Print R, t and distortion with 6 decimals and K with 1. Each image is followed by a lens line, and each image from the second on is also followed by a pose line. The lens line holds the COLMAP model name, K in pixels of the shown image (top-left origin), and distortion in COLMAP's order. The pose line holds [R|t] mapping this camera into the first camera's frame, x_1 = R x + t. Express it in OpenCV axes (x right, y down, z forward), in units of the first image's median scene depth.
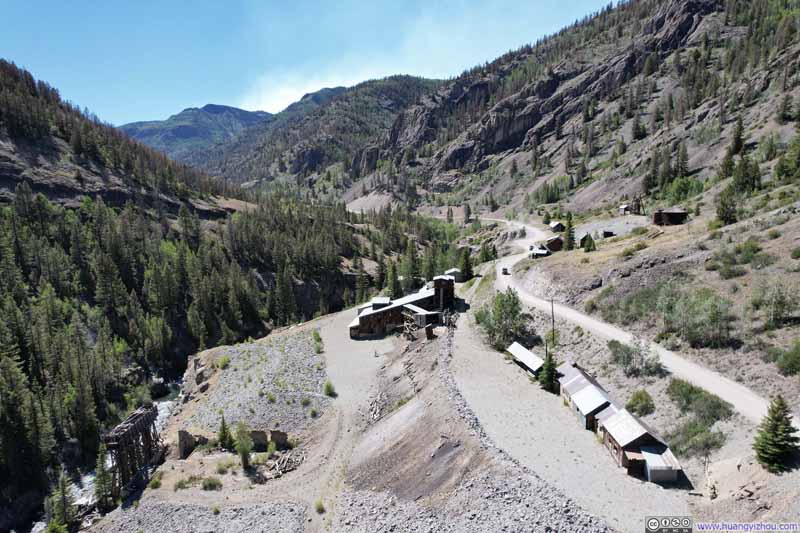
lens RADIAL K [[511.2, 0, 400.9], [0, 511.2, 268.2], [0, 0, 1]] dist [-0.067168, 0.053982]
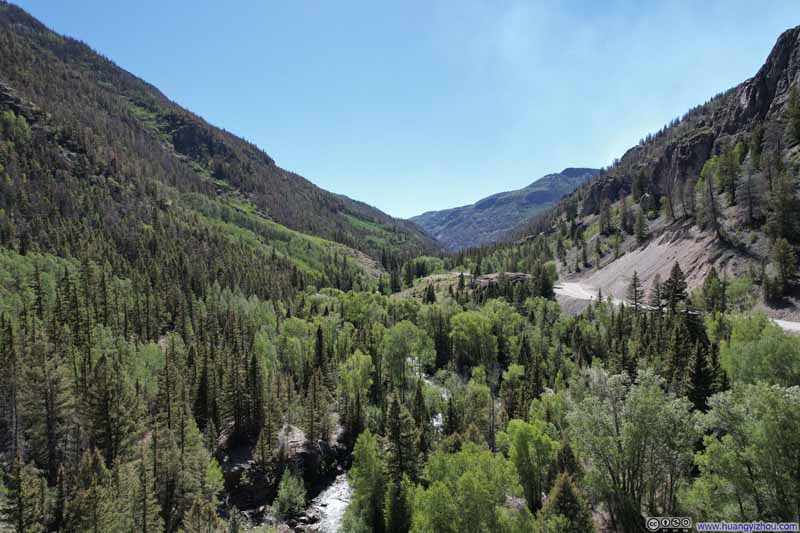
lens RADIAL K [[511.2, 0, 397.5], [0, 511.2, 267.5], [0, 0, 1]] dist [-0.067168, 0.053982]
pose [[0.753748, 0.000489, -0.657163, 0.034977], [-0.089731, 0.990710, -0.102182, -0.087850], [0.651009, 0.135987, 0.746790, 0.717967]]
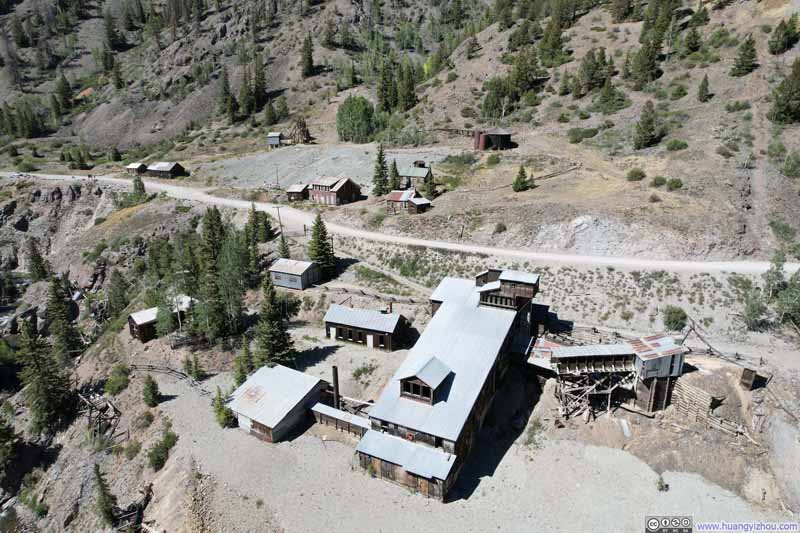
lens RADIAL K [[511.2, 0, 401.1], [0, 511.2, 264.0], [0, 0, 1]] dist [-0.067168, 0.053982]
pose [[0.372176, -0.247608, 0.894525, -0.099375], [0.135876, 0.967911, 0.211389, -0.029460], [-0.918163, 0.042871, 0.393877, 0.222254]]
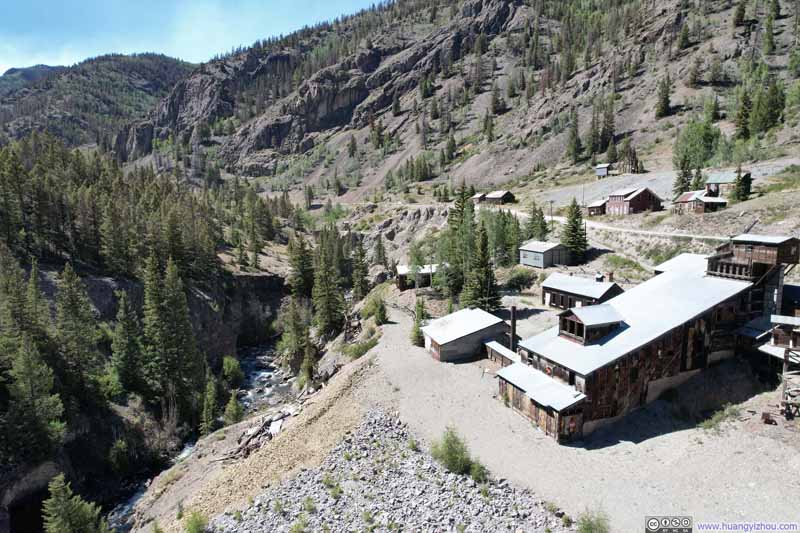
lens RADIAL K [[511.2, 0, 404.6], [0, 511.2, 267.5], [0, 0, 1]] dist [-0.067168, 0.053982]
pose [[0.889496, -0.057671, 0.453288, -0.080383], [0.063240, 0.997994, 0.002876, 0.005433], [-0.452545, 0.026107, 0.891359, 0.190861]]
